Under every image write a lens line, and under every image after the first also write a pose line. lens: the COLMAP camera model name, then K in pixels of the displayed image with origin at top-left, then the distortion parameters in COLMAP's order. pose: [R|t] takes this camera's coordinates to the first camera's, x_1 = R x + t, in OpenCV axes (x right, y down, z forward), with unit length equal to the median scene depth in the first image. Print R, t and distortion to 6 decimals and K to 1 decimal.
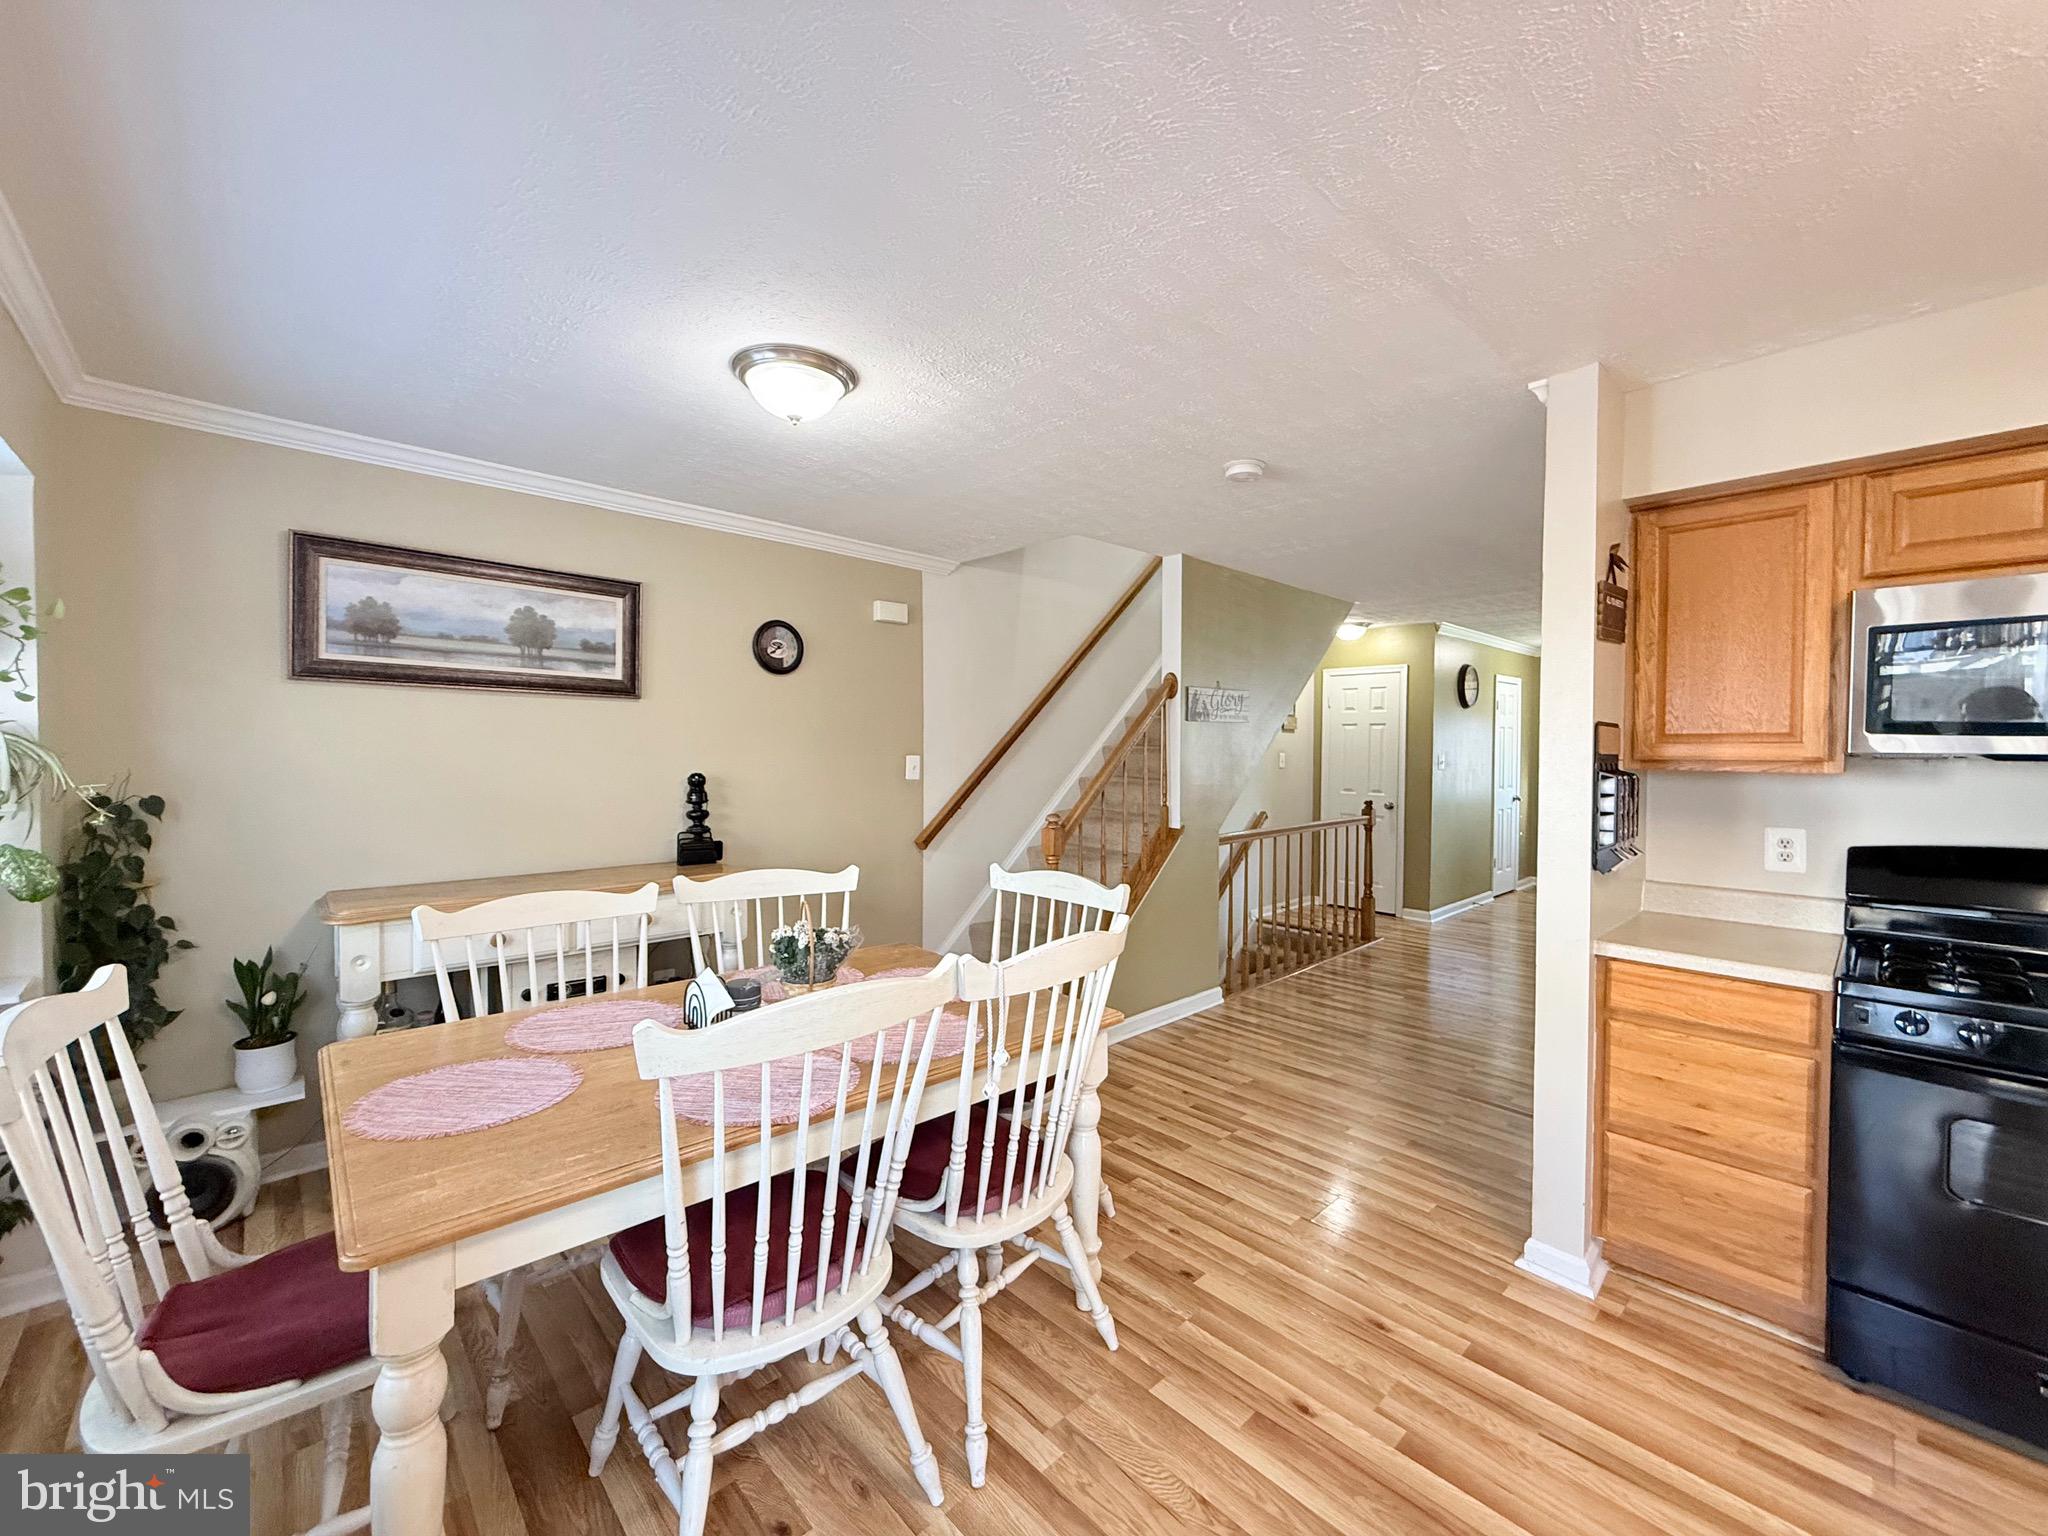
lens RADIAL K [[819.6, 0, 1020.3], [0, 819.6, 766.4], [0, 0, 1]] dist [0.001415, 0.000140]
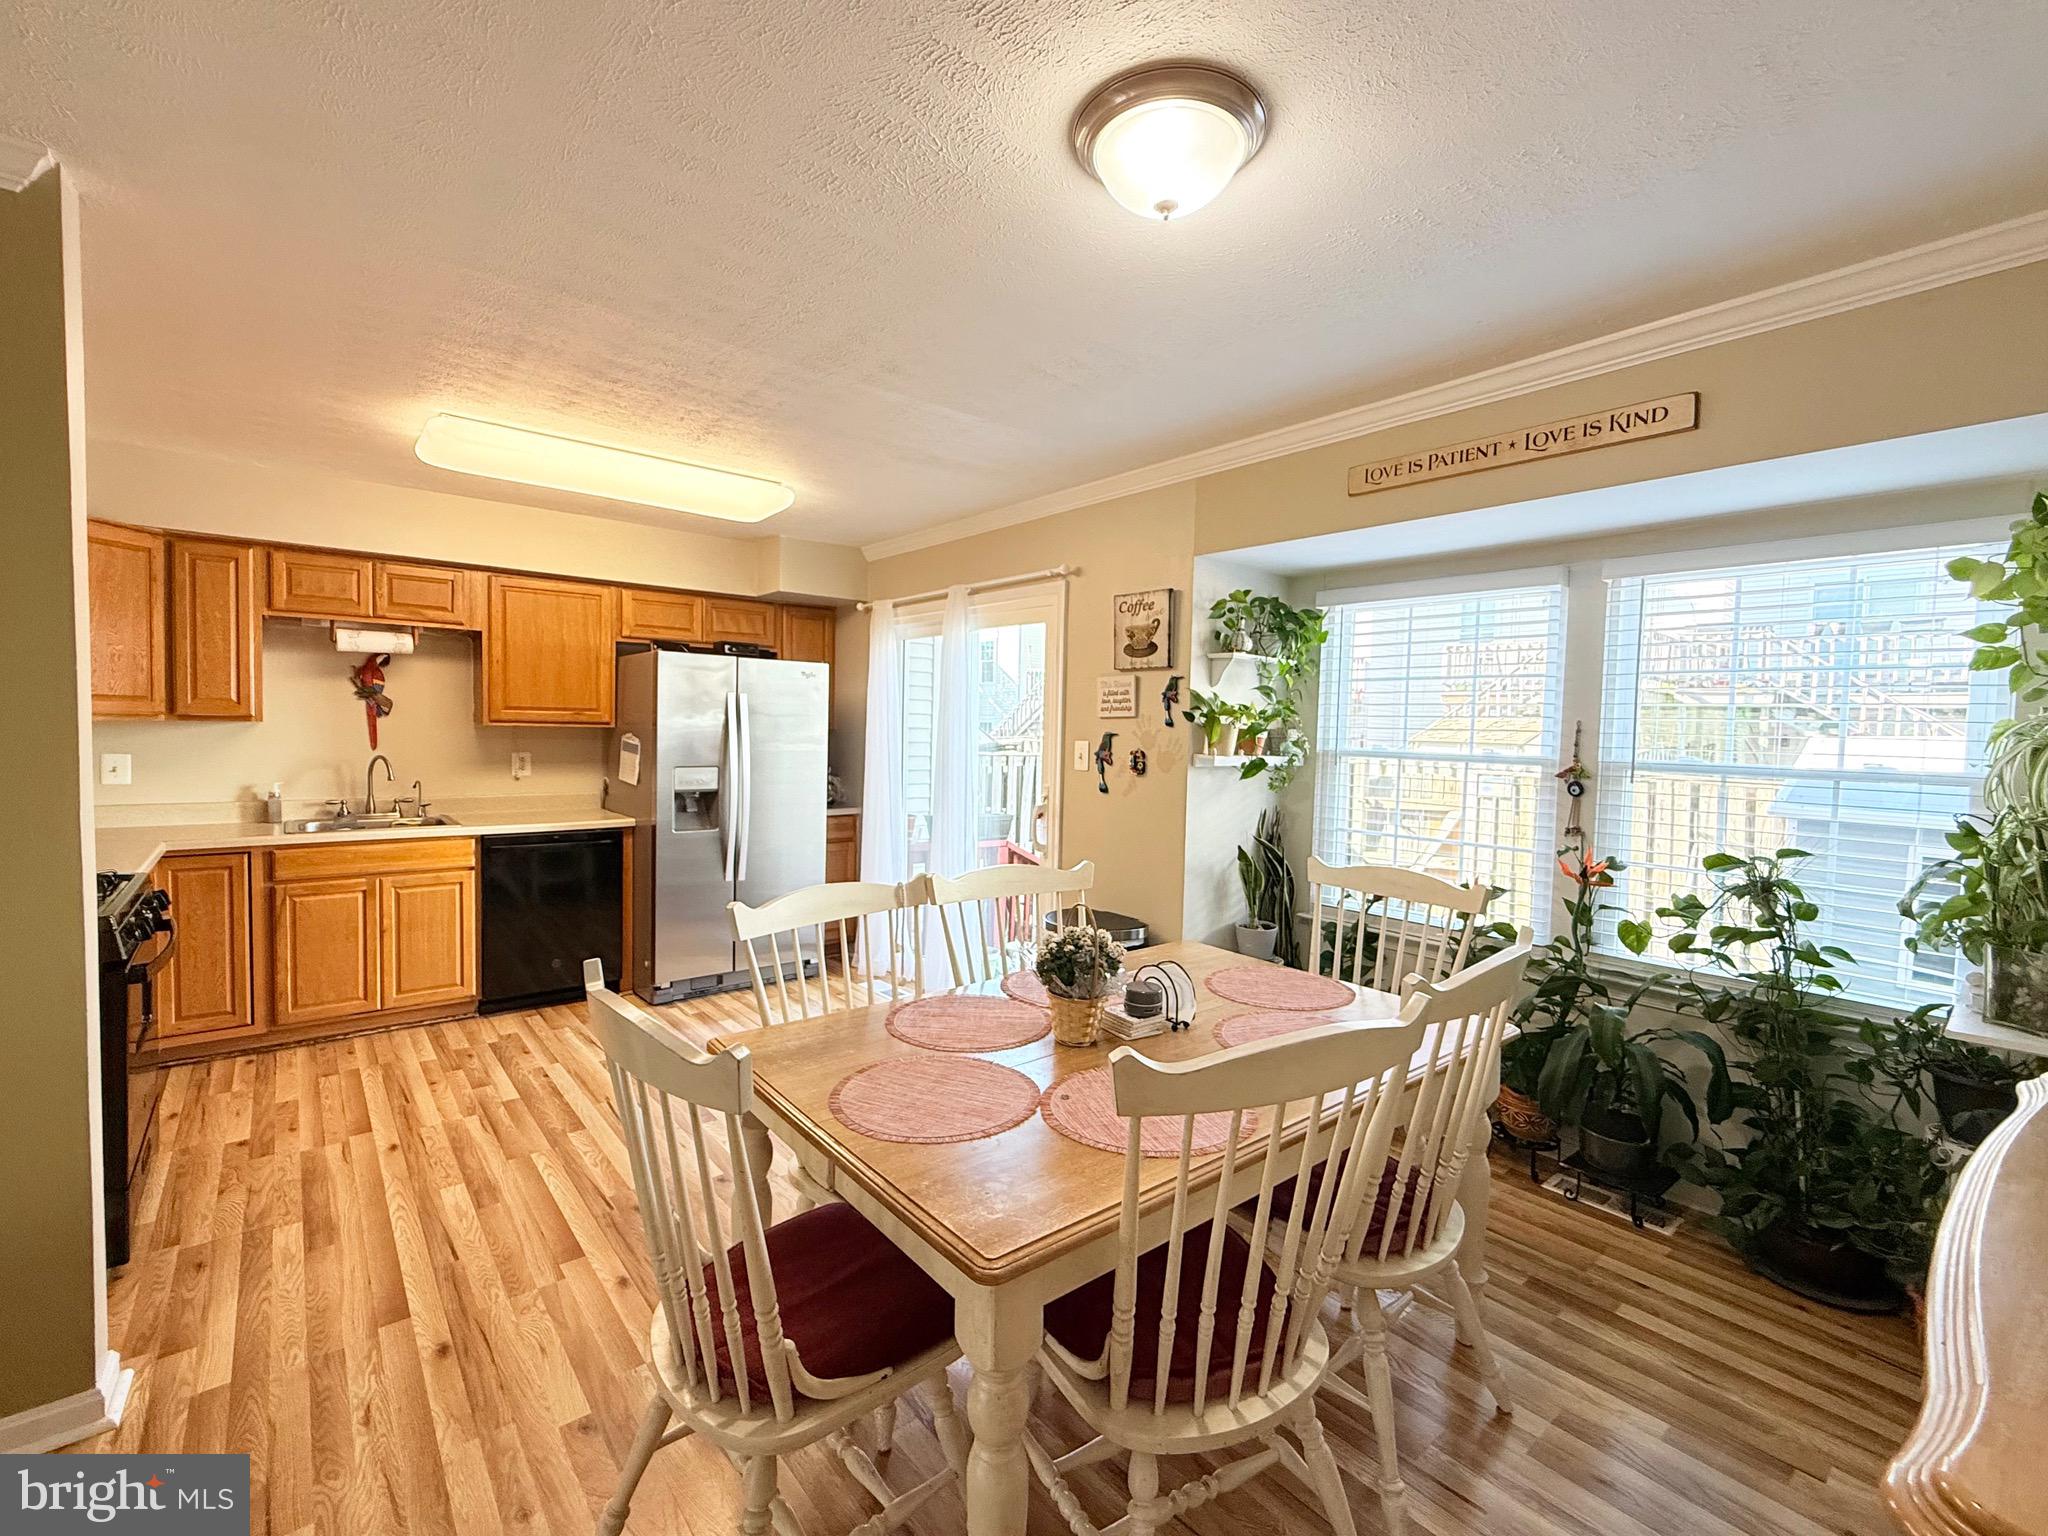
lens RADIAL K [[885.4, 0, 1021.7], [0, 885.4, 765.7], [0, 0, 1]] dist [0.001867, -0.000126]
pose [[-0.997842, -0.028924, 0.058944, -0.225408], [-0.024848, 0.997325, 0.068745, -0.043325], [-0.060775, 0.067132, -0.995891, 1.761986]]
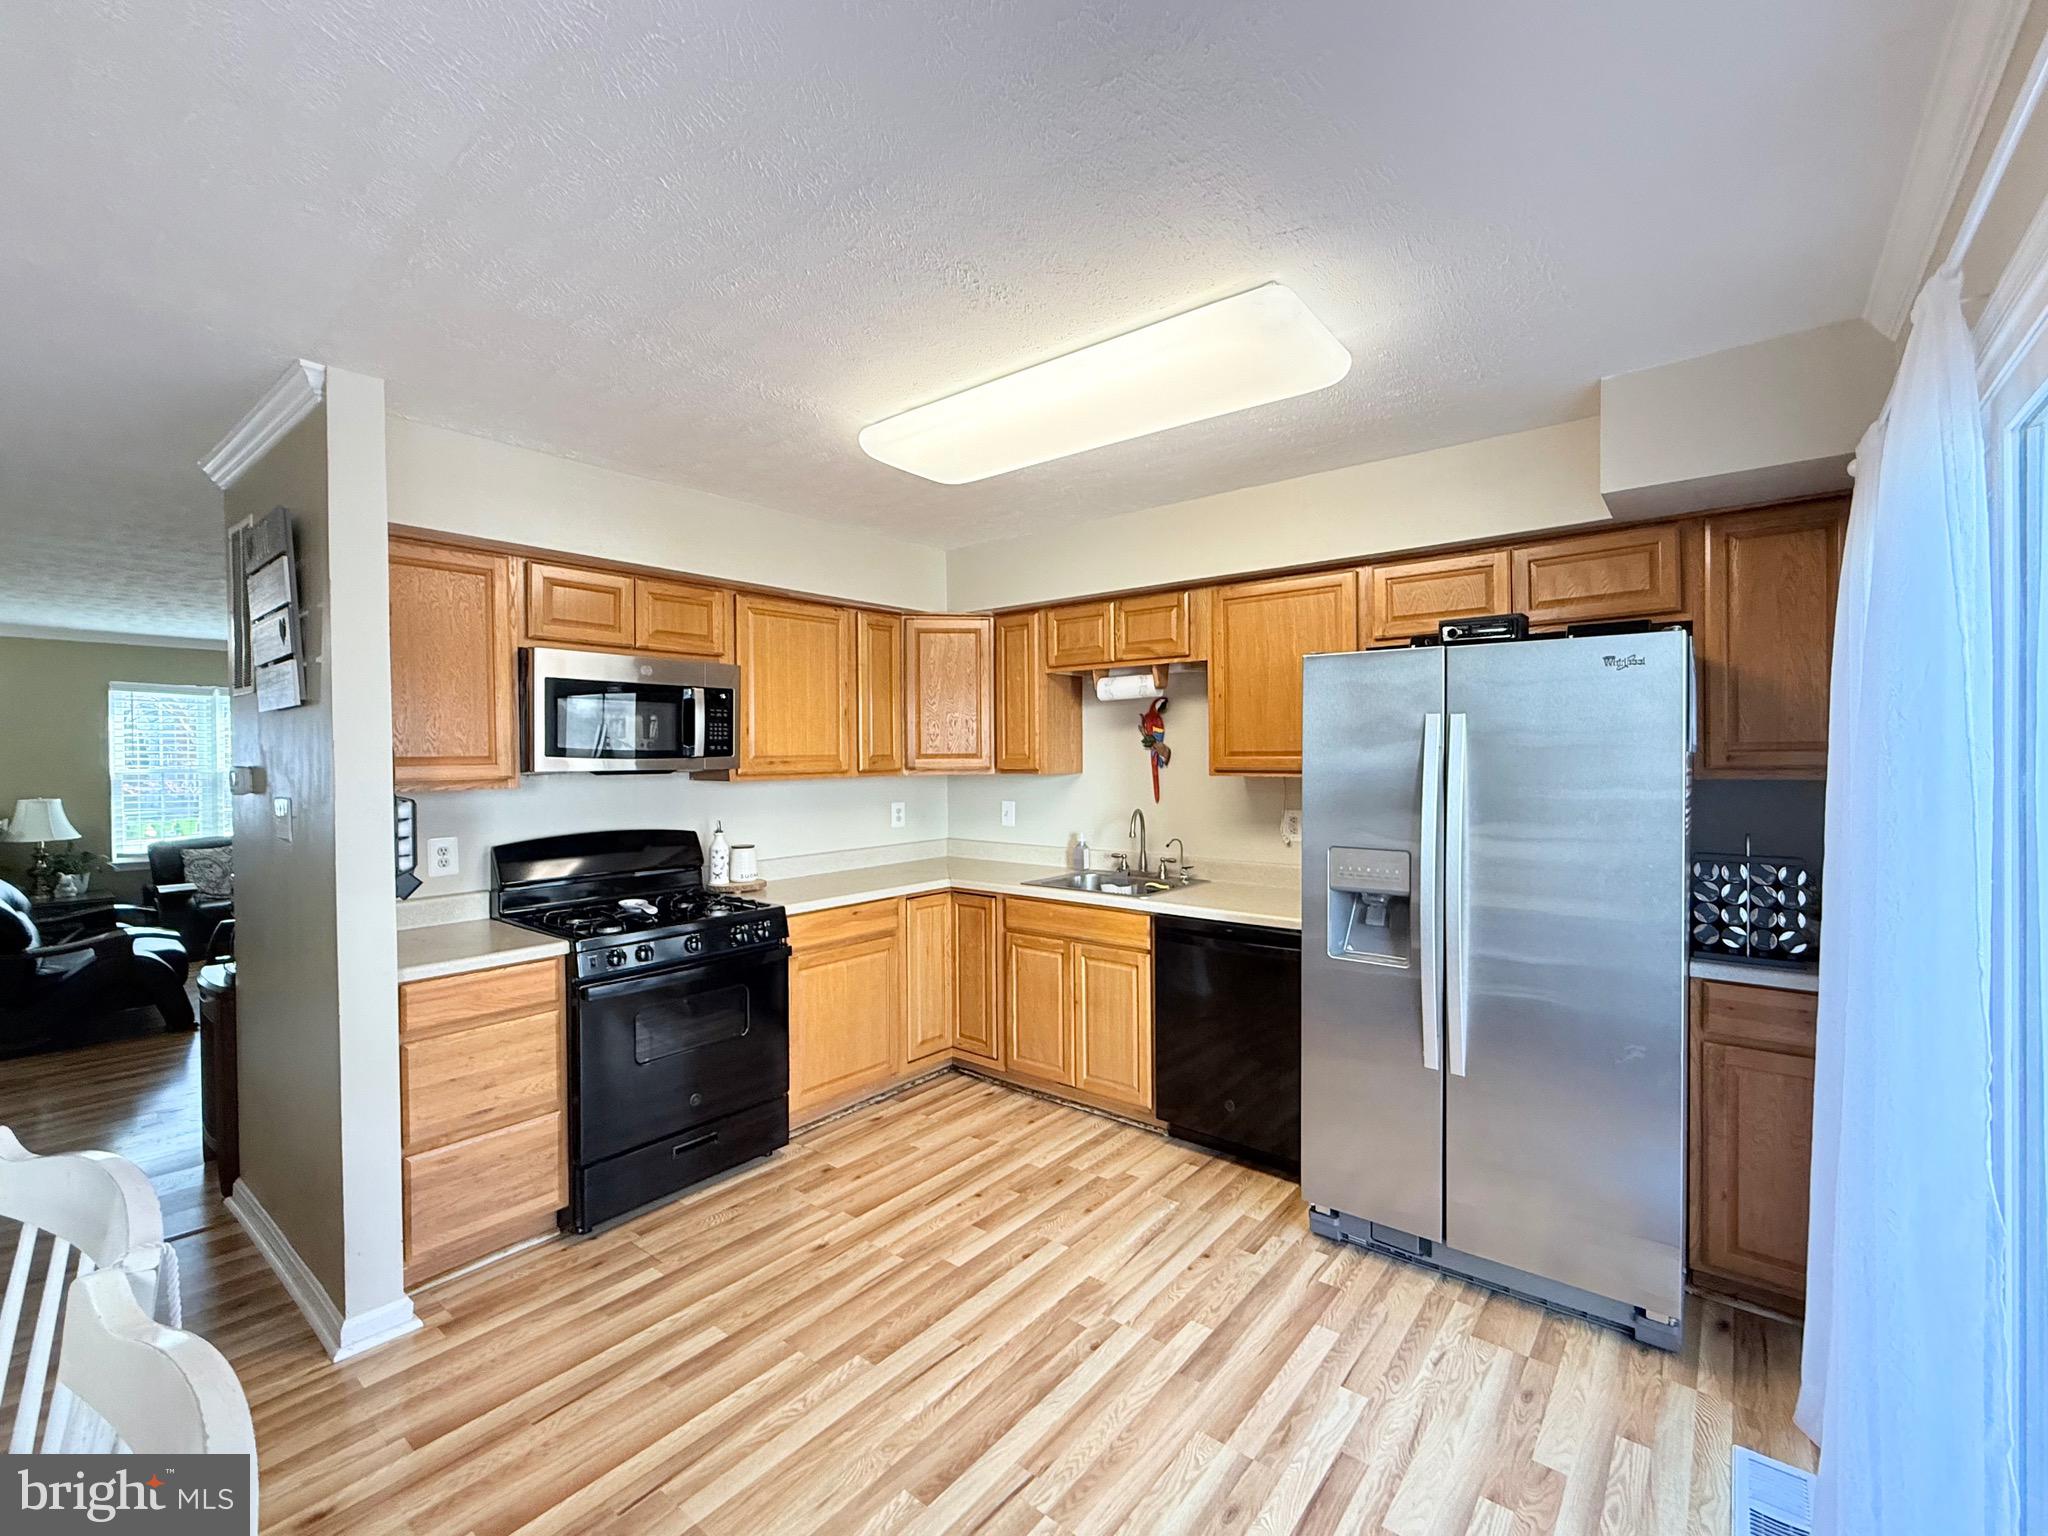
lens RADIAL K [[885.4, 0, 1021.7], [0, 885.4, 765.7], [0, 0, 1]] dist [0.001867, -0.000126]
pose [[-0.134353, -0.016366, 0.990798, -0.445919], [0.030652, 0.999317, 0.020663, -0.029528], [-0.990459, 0.033146, -0.133759, 0.394570]]
